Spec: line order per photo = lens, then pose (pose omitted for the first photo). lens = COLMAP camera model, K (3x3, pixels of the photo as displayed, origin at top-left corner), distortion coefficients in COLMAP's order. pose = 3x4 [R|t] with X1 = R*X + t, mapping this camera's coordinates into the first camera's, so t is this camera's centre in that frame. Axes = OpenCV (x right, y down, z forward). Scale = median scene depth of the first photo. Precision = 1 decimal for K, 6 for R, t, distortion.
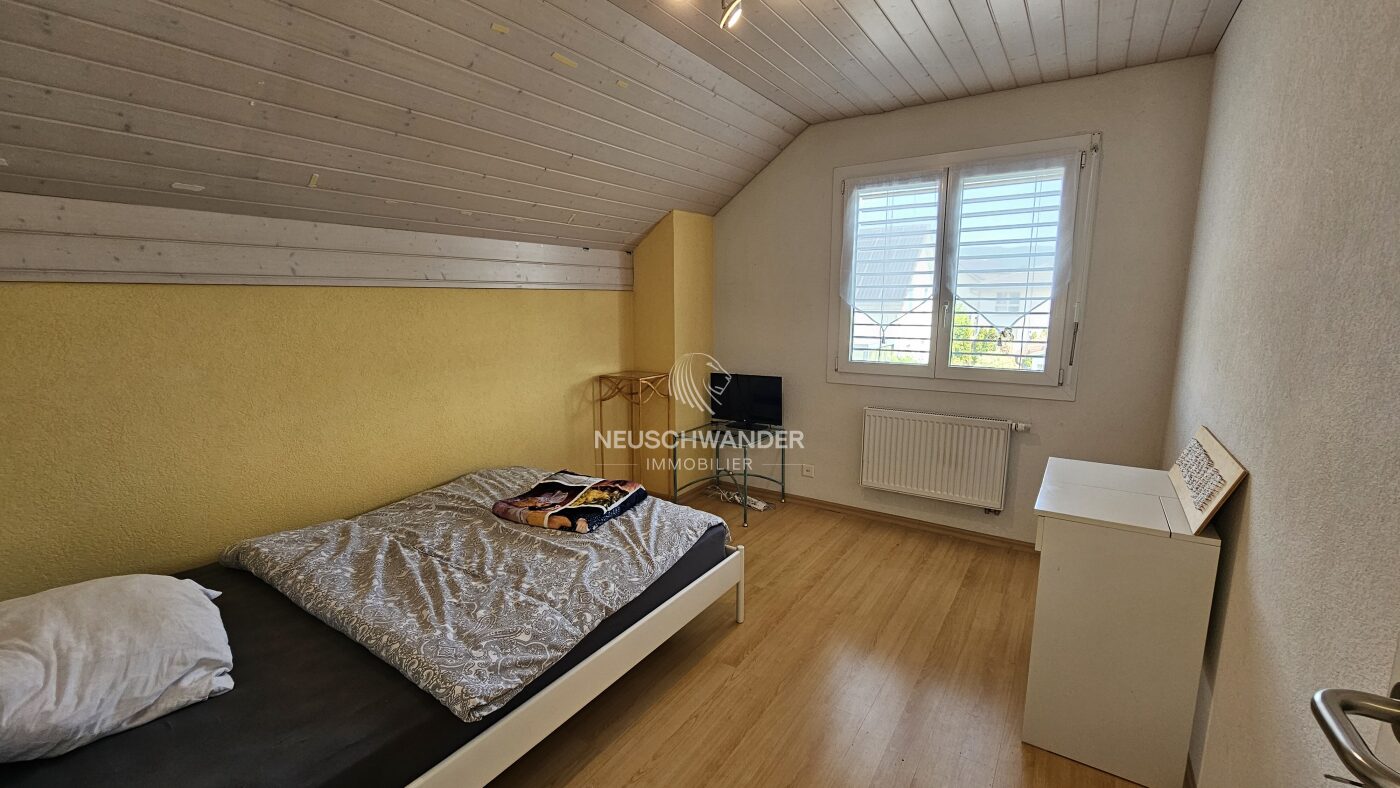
lens RADIAL K [[575.7, 0, 695.9], [0, 575.7, 397.2], [0, 0, 1]] dist [-0.000576, -0.000007]
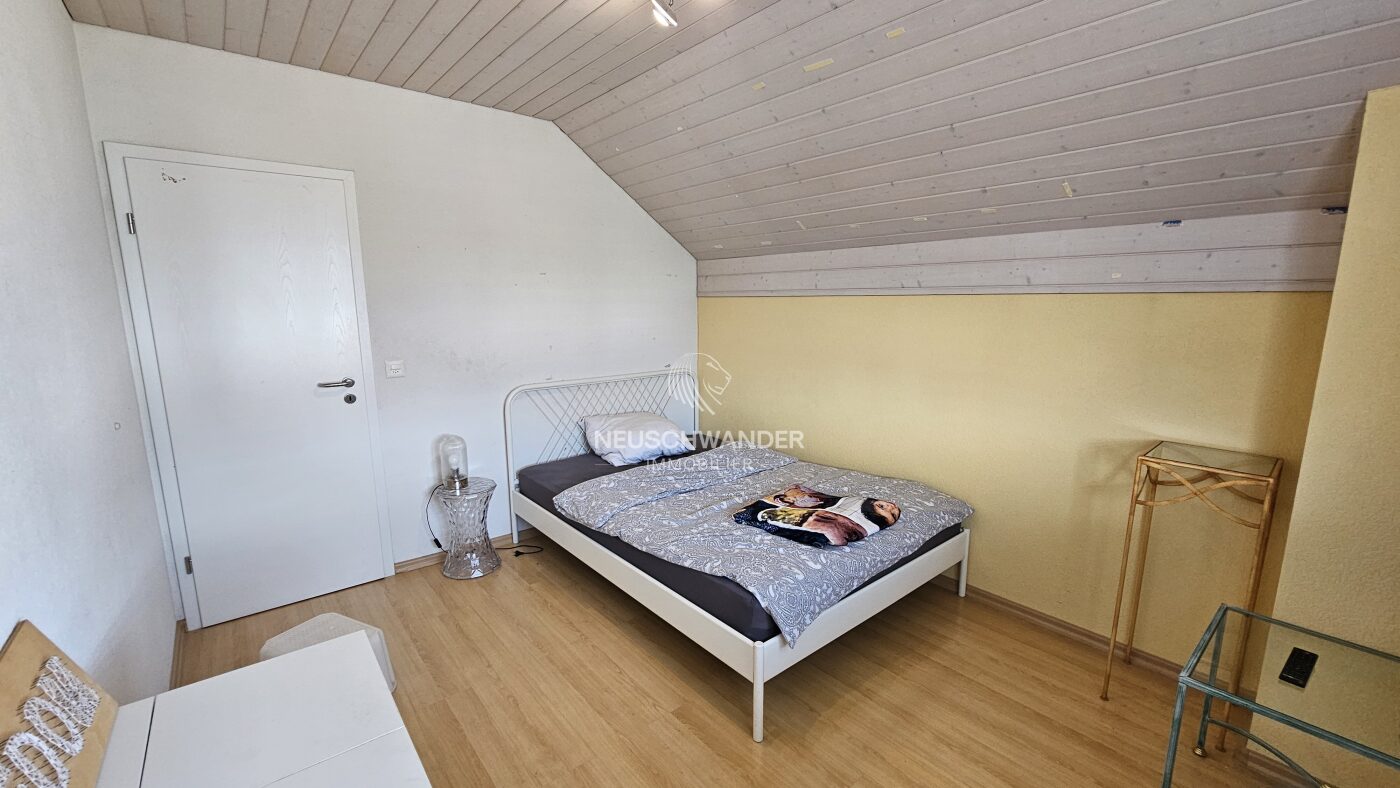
lens RADIAL K [[575.7, 0, 695.9], [0, 575.7, 397.2], [0, 0, 1]] dist [-0.000576, -0.000007]
pose [[-0.284045, 0.169804, -0.943655, 0.663973], [-0.153036, 0.963547, 0.219448, -0.178479], [0.946519, 0.206746, -0.247705, 0.914064]]
